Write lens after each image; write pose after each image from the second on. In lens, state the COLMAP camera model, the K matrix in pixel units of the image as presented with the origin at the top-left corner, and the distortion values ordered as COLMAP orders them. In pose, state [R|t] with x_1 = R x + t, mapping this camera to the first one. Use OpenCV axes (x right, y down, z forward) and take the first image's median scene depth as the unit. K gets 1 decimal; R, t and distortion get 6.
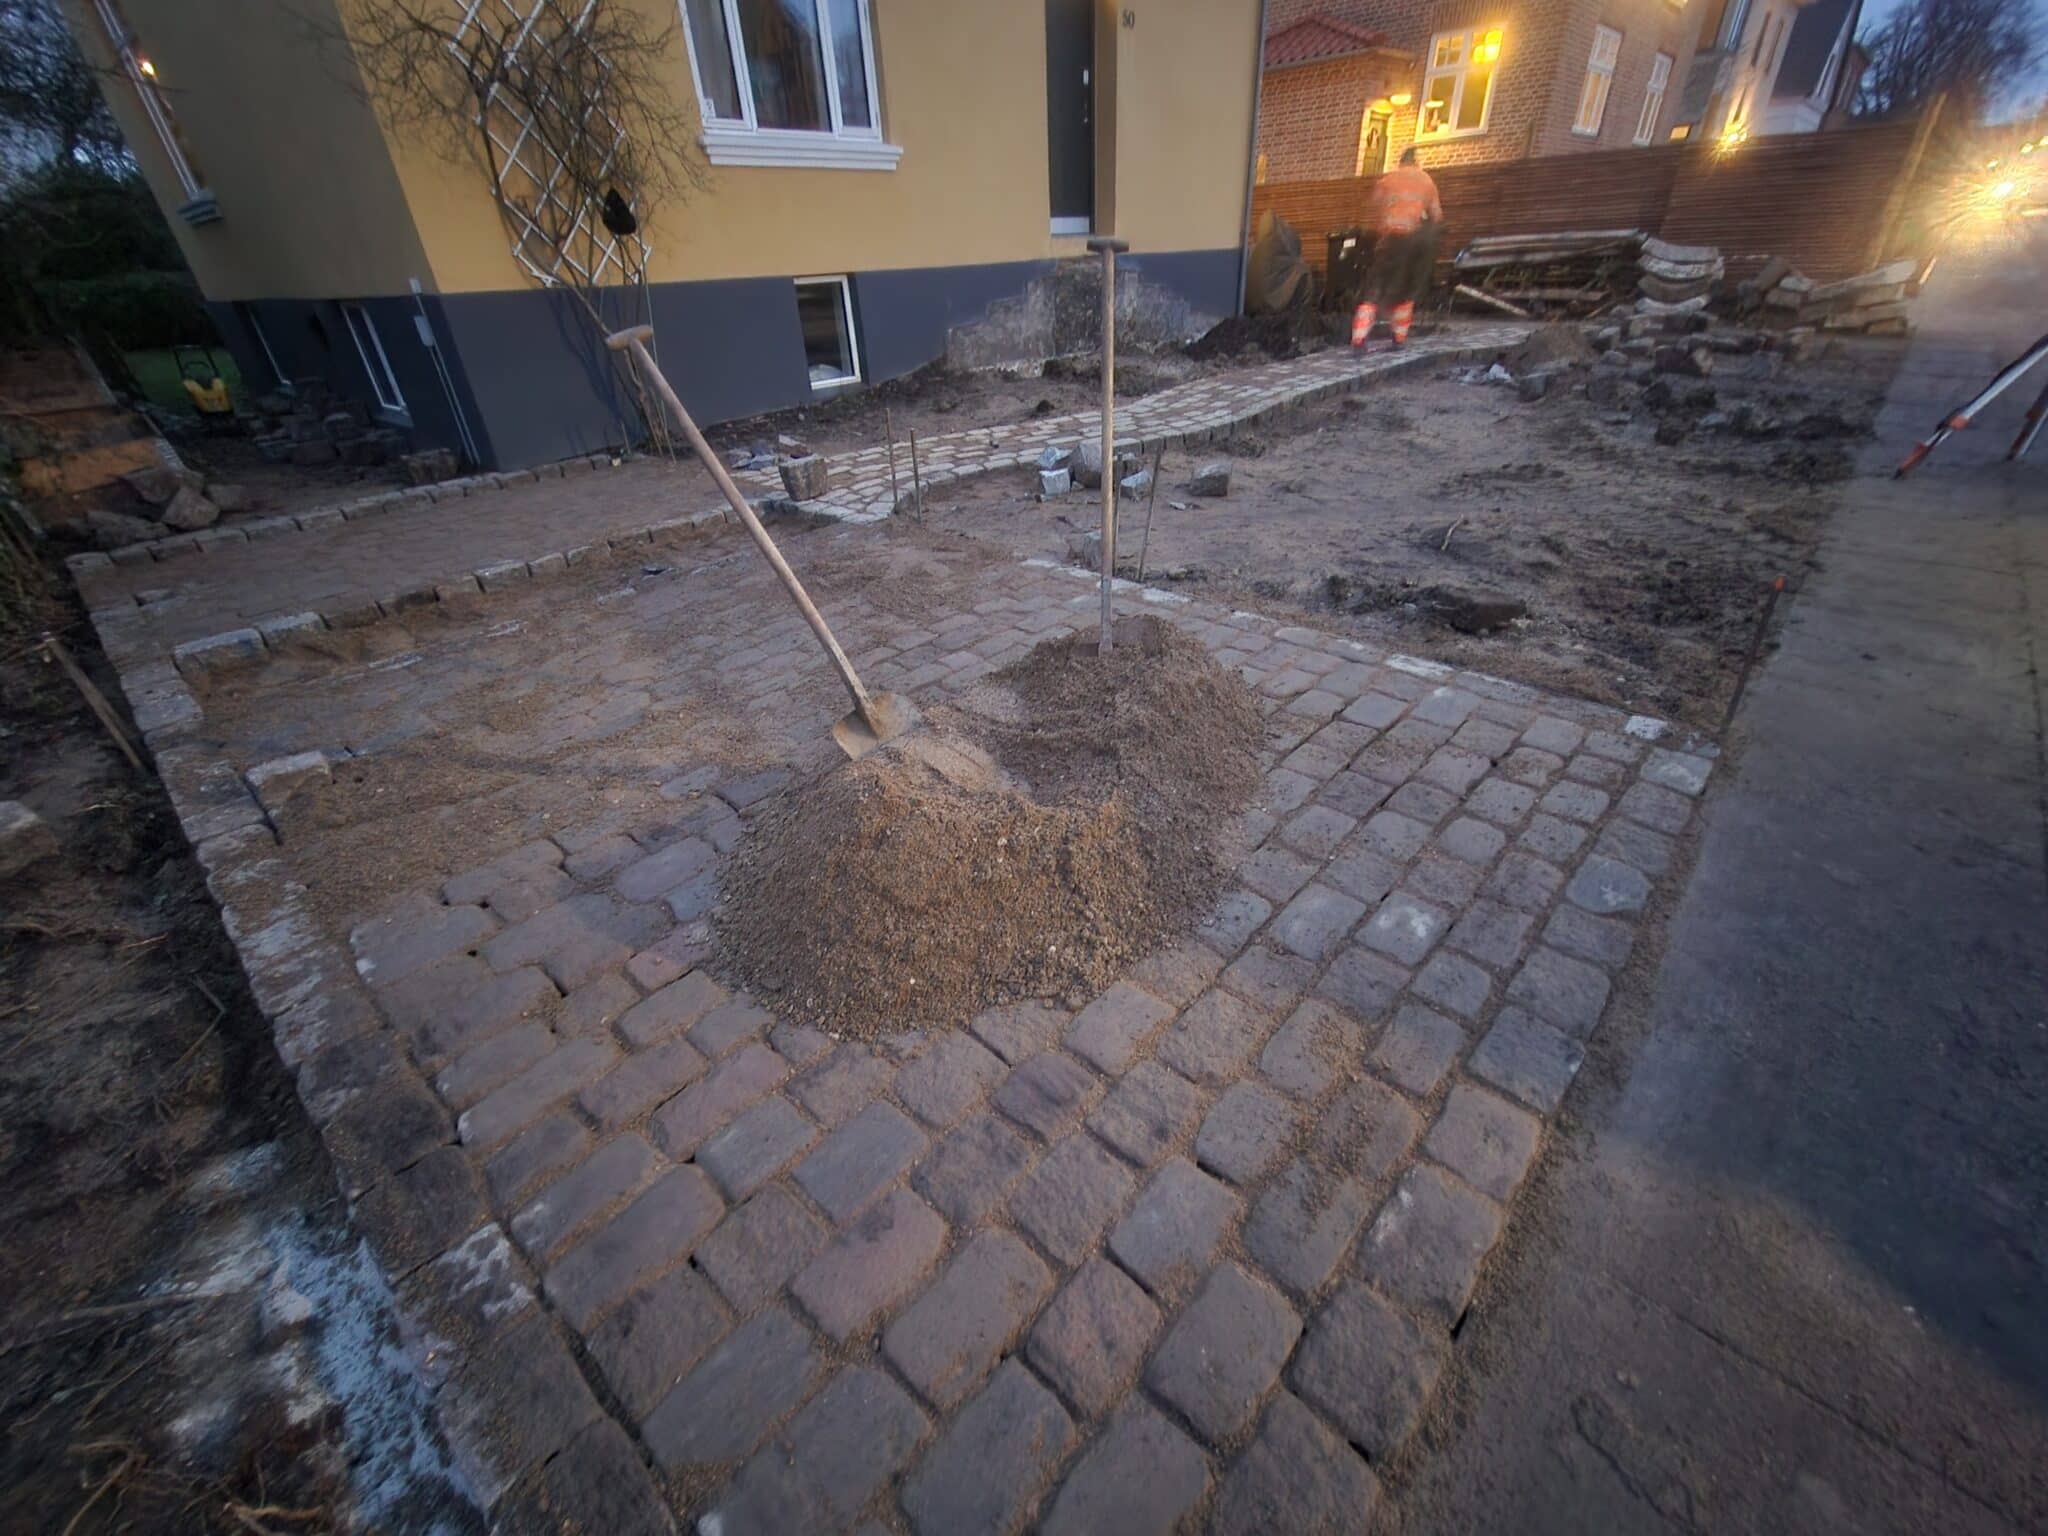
lens RADIAL K [[850.9, 0, 1026.4], [0, 850.9, 782.9], [0, 0, 1]] dist [0.002943, 0.000244]
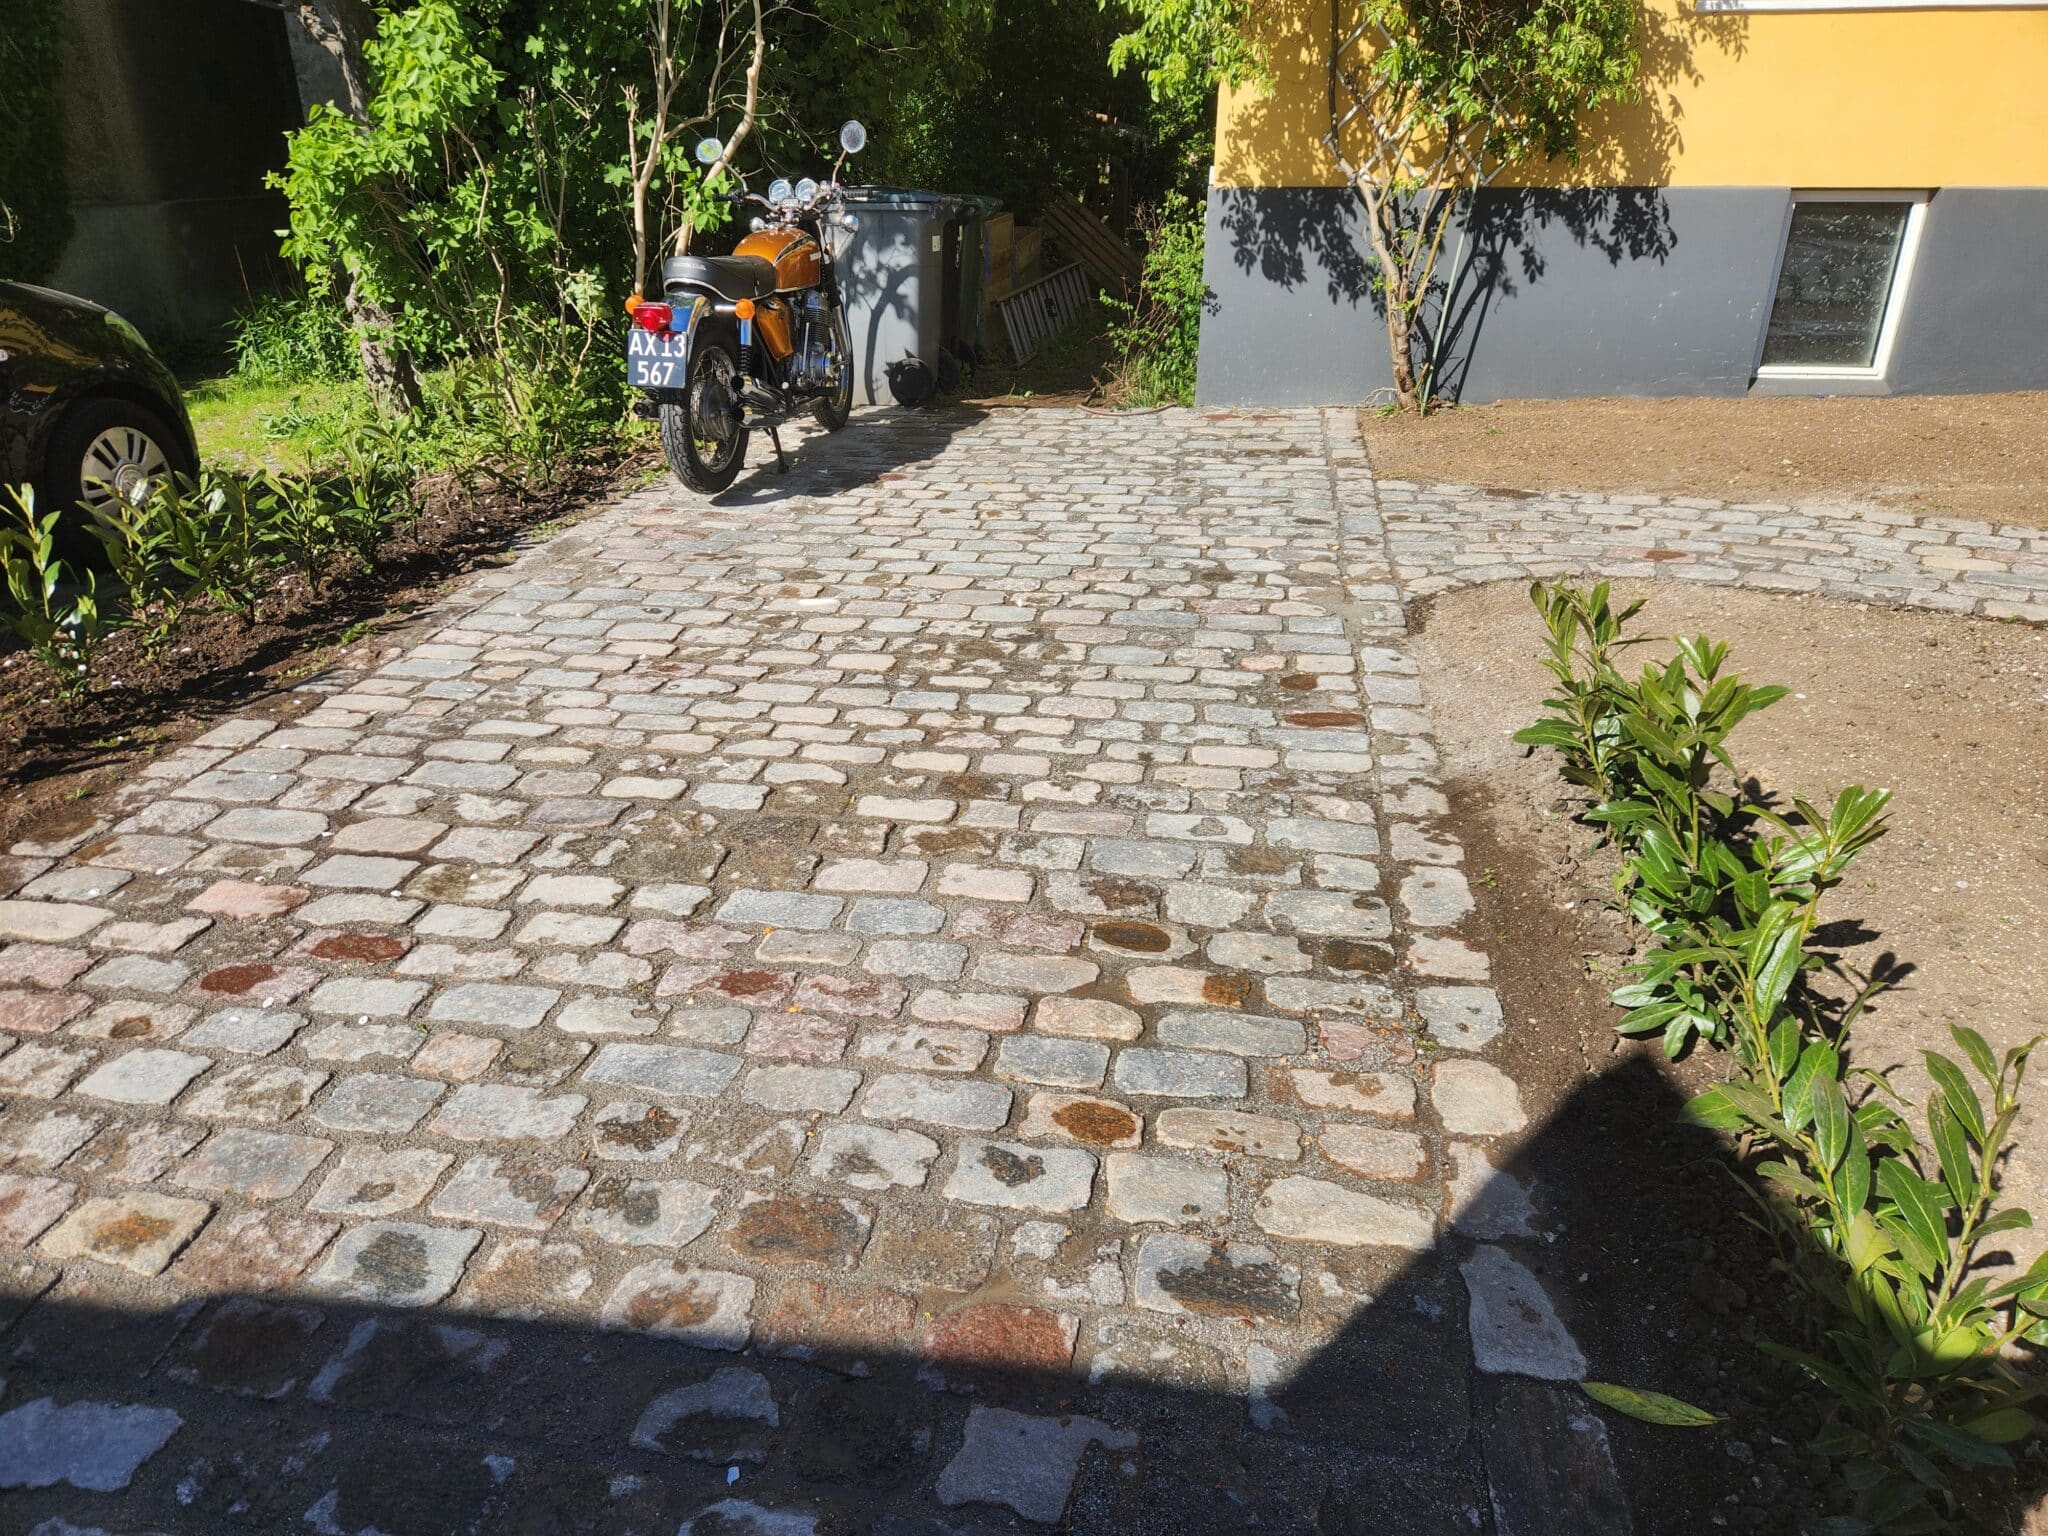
lens RADIAL K [[1384.4, 0, 1031.6], [0, 1384.4, 755.5], [0, 0, 1]] dist [0.093451, -0.085514]
pose [[0.528363, 0.379370, -0.759547, 0.249828], [-0.467378, 0.876828, 0.112827, -0.110808], [0.708795, 0.295381, 0.640593, 0.125182]]
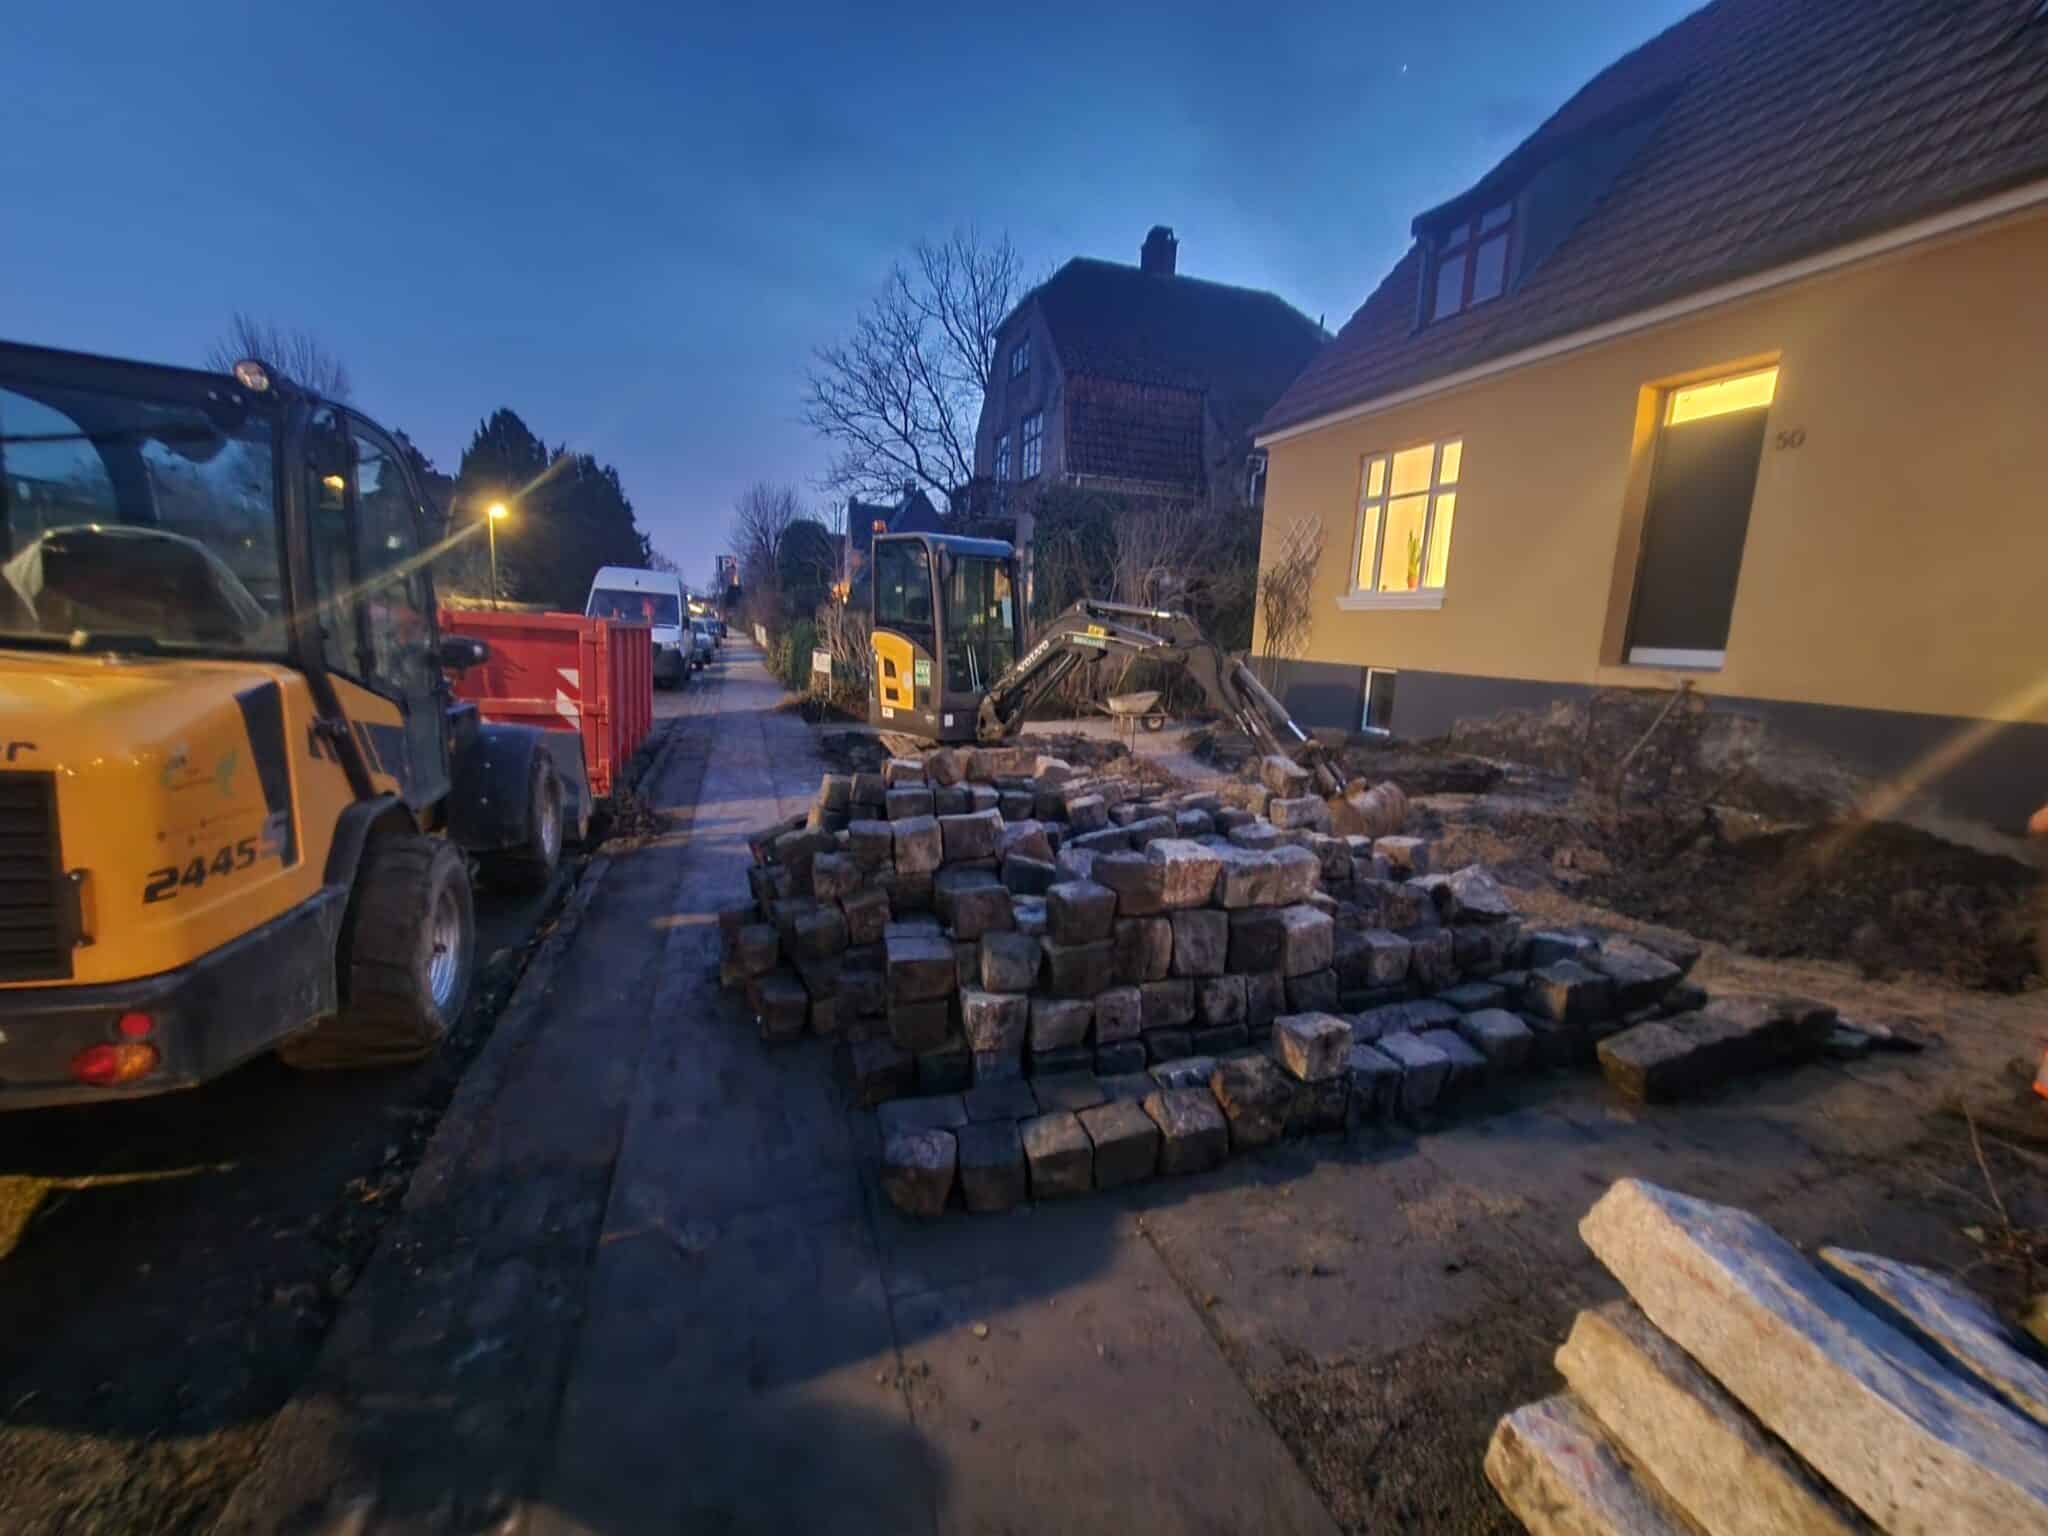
lens RADIAL K [[847.4, 0, 1028.8], [0, 847.4, 778.3], [0, 0, 1]] dist [-0.000520, -0.000283]
pose [[-0.483530, 0.181805, -0.856239, 1.164324], [-0.477798, 0.764792, 0.432207, -0.660220], [0.733422, 0.618094, -0.282934, 0.898483]]
